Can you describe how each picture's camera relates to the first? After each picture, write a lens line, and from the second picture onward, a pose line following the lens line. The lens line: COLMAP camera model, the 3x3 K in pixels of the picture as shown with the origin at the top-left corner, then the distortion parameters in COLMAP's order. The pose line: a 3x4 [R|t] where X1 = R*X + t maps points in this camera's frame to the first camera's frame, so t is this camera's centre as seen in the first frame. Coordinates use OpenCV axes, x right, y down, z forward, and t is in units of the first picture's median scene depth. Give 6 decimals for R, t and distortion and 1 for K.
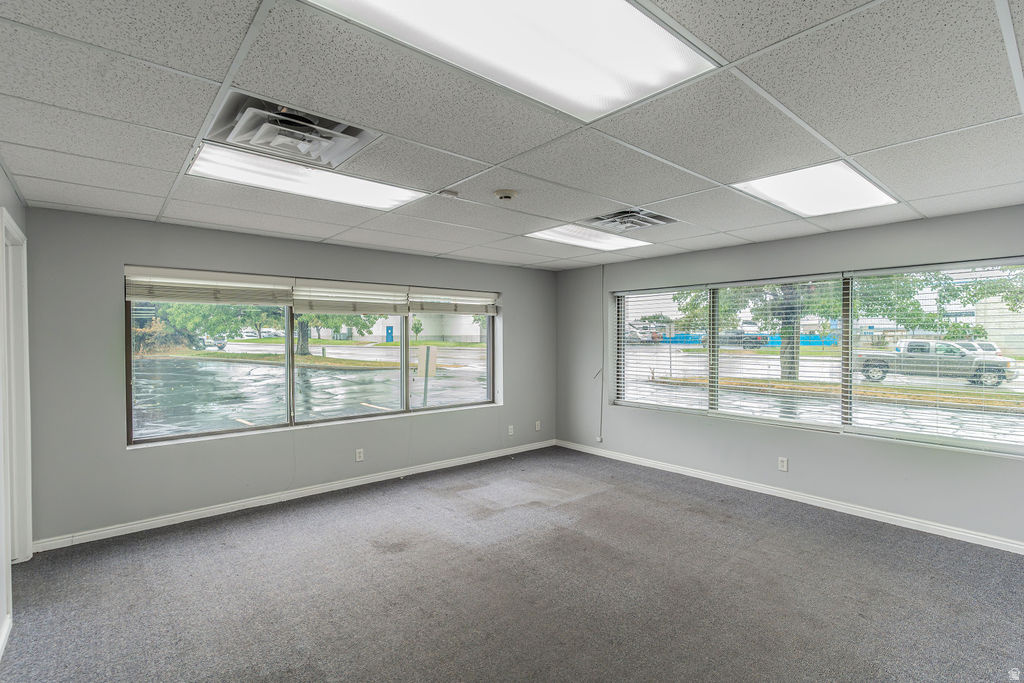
lens RADIAL K [[480.9, 0, 512.0], [0, 480.9, 341.5], [0, 0, 1]] dist [0.001947, 0.000117]
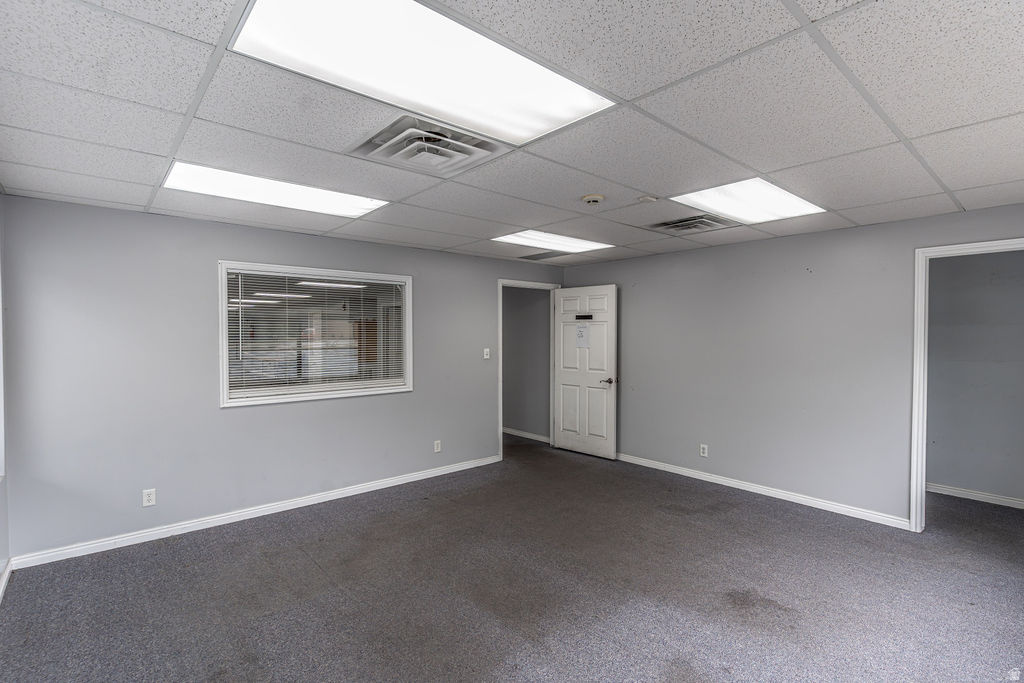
lens RADIAL K [[487.9, 0, 505.4], [0, 487.9, 337.7], [0, 0, 1]] dist [0.000703, -0.000107]
pose [[-0.999997, 0.001760, -0.001513, 0.125372], [0.001729, 0.999788, 0.020505, -0.020912], [0.001548, 0.020502, -0.999789, 1.464890]]
